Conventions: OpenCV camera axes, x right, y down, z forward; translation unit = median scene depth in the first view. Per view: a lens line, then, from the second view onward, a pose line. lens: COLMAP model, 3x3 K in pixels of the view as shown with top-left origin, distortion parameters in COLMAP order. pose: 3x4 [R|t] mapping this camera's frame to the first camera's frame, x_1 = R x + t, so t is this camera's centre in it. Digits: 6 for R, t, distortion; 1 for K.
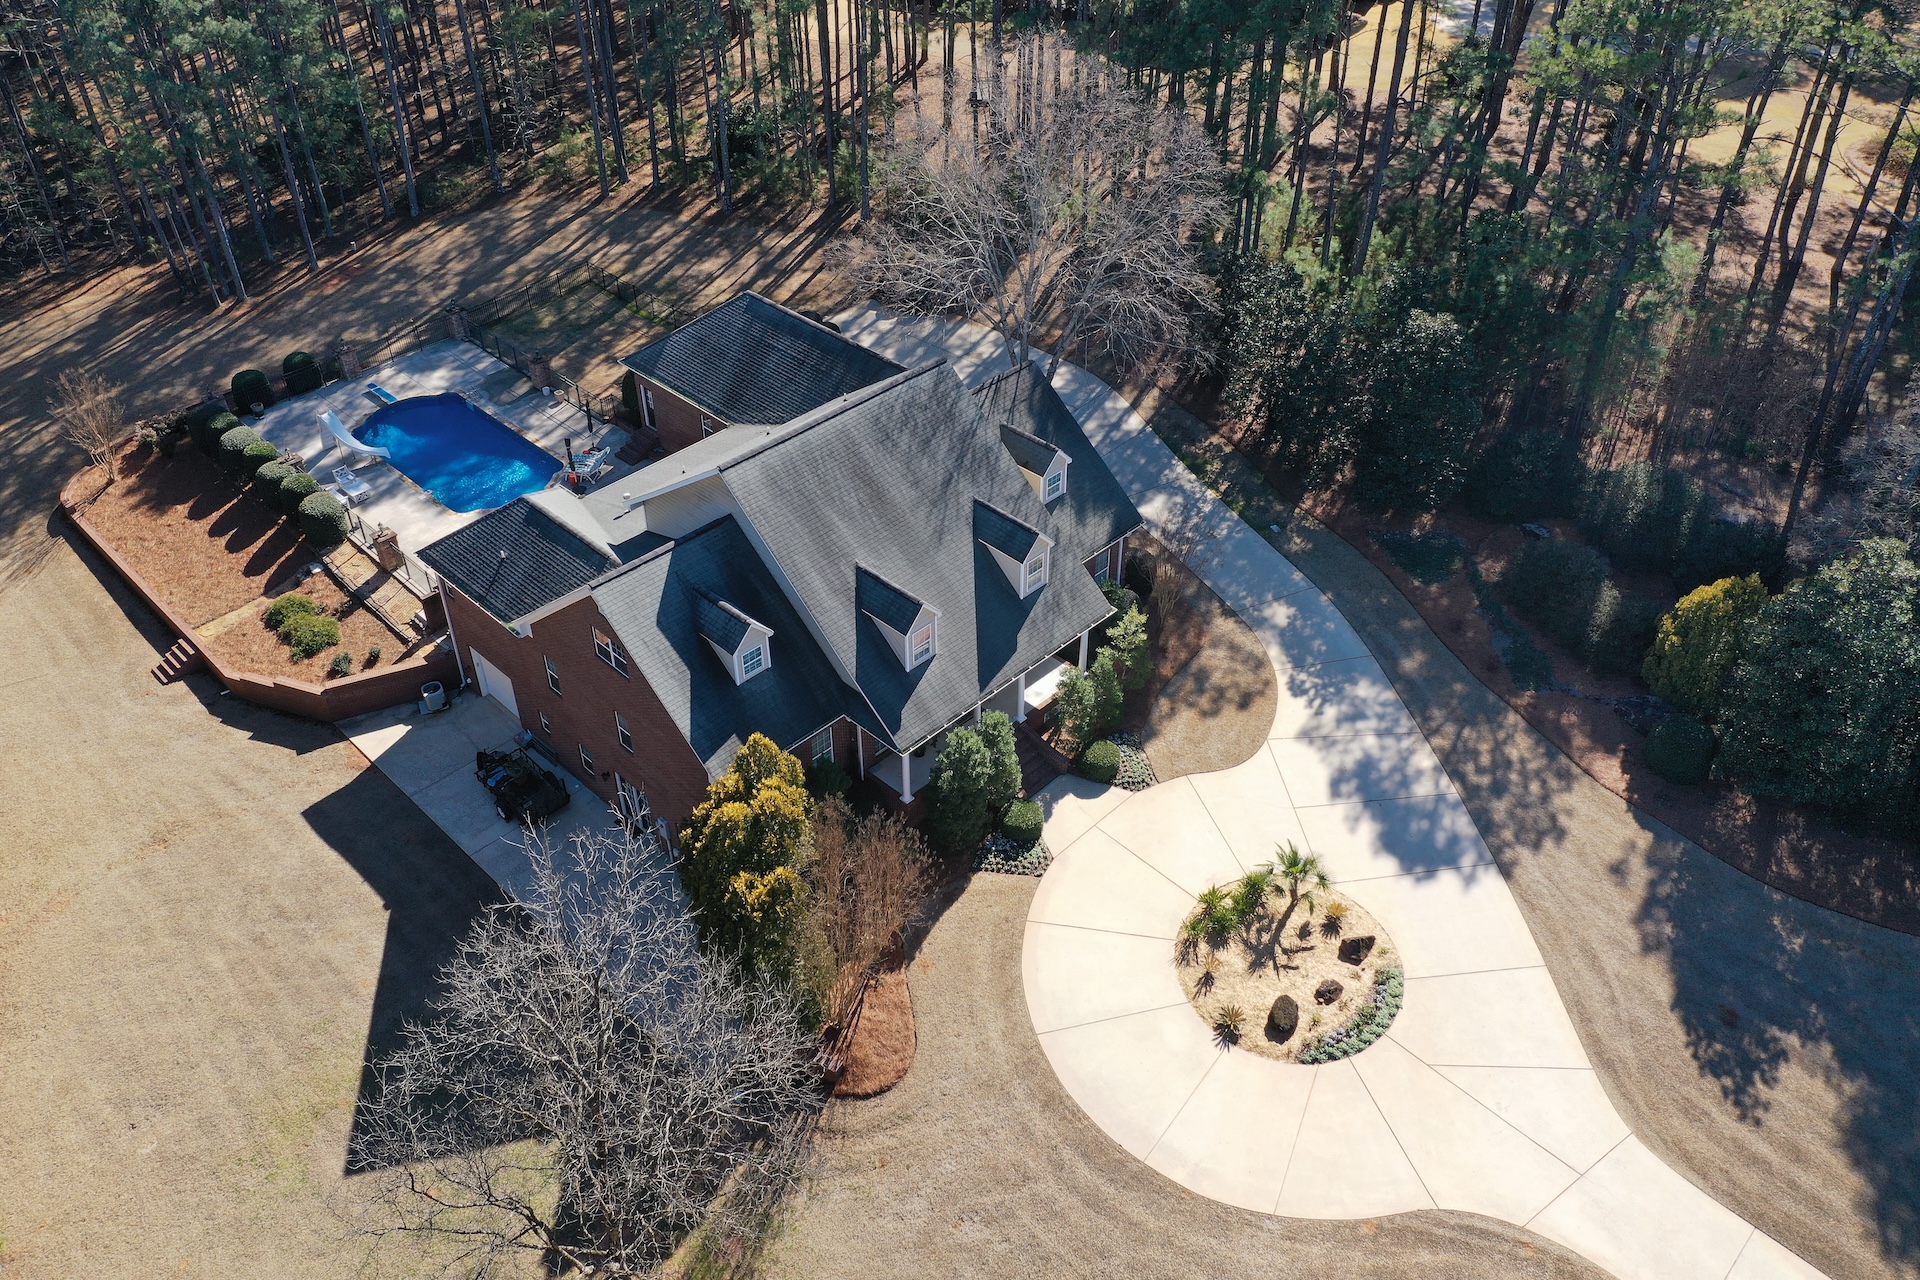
lens RADIAL K [[1523.8, 0, 961.4], [0, 1523.8, 622.5], [0, 0, 1]] dist [0.008876, -0.012658]
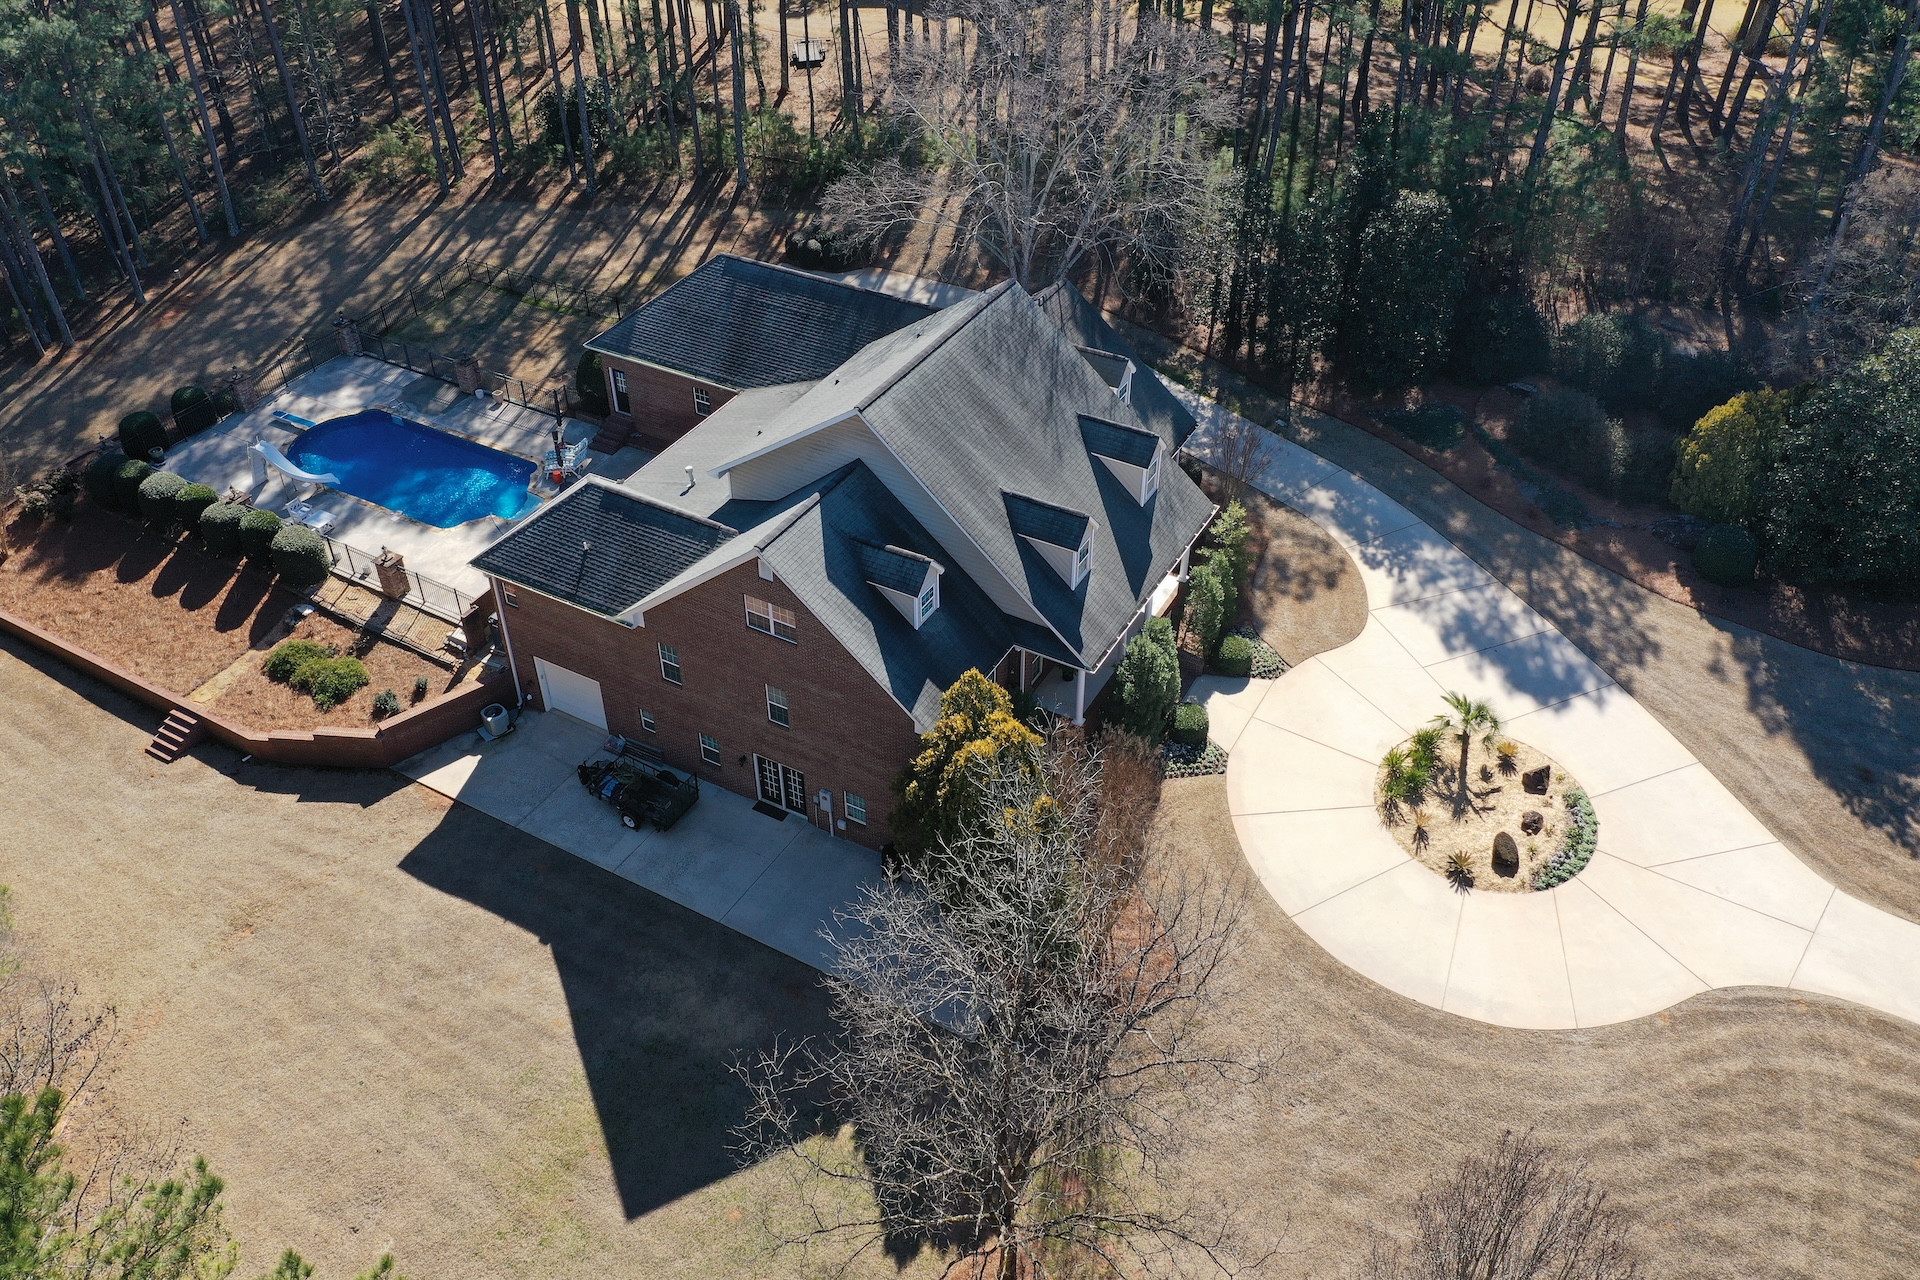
lens RADIAL K [[1523.8, 0, 962.6], [0, 1523.8, 623.4], [0, 0, 1]] dist [0.008876, -0.012658]
pose [[0.963997, -0.161969, 0.210894, -0.277891], [0.161835, 0.986653, 0.018011, 0.021598], [-0.210997, 0.016768, 0.977343, 0.049899]]
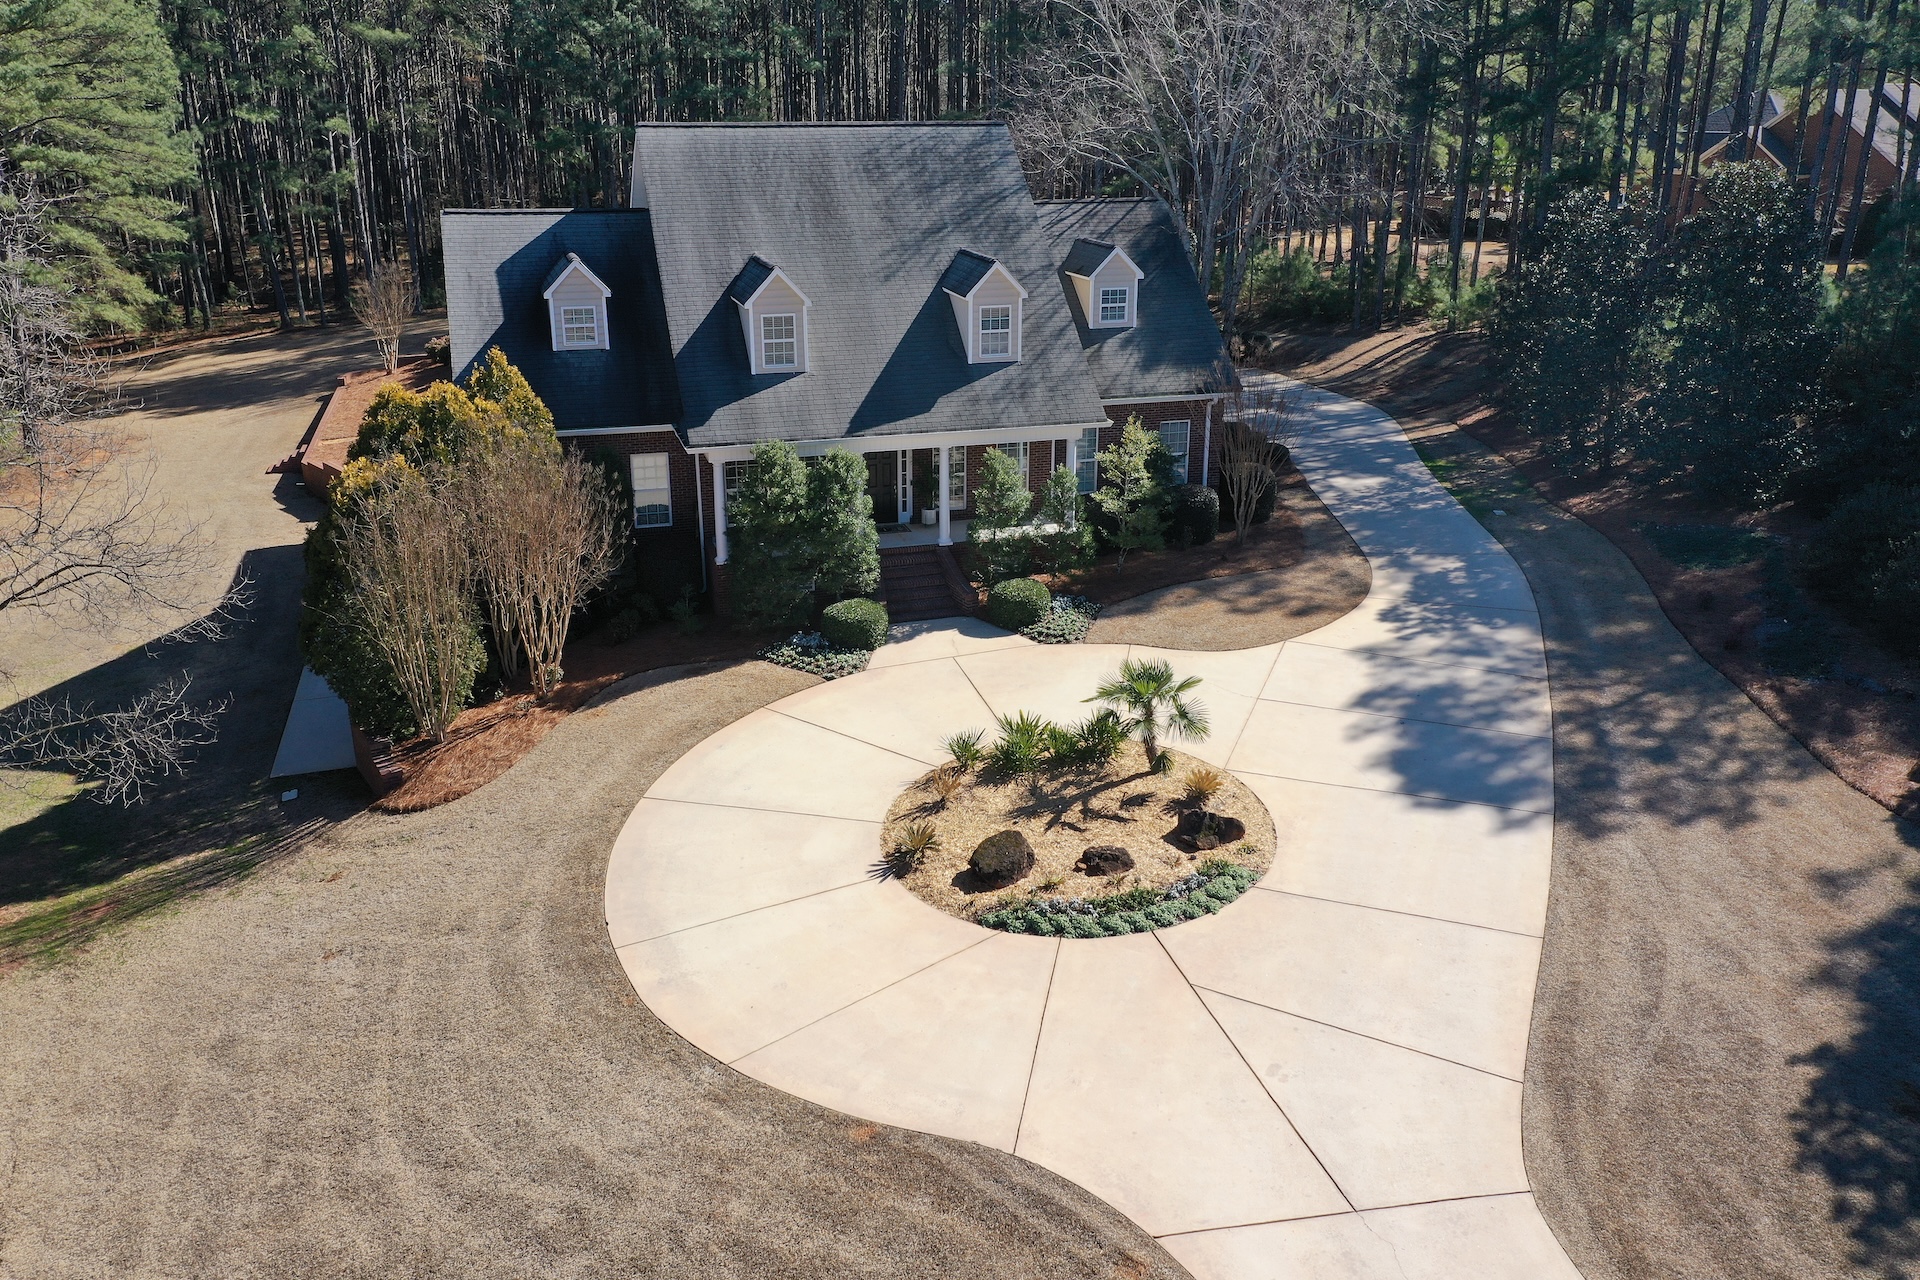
lens RADIAL K [[1523.8, 0, 951.1], [0, 1523.8, 642.6], [0, 0, 1]] dist [0.008876, -0.012658]
pose [[0.872851, 0.164102, -0.459567, 0.361145], [-0.298868, 0.924240, -0.237610, 0.264535], [0.385758, 0.344748, 0.855768, 0.399220]]
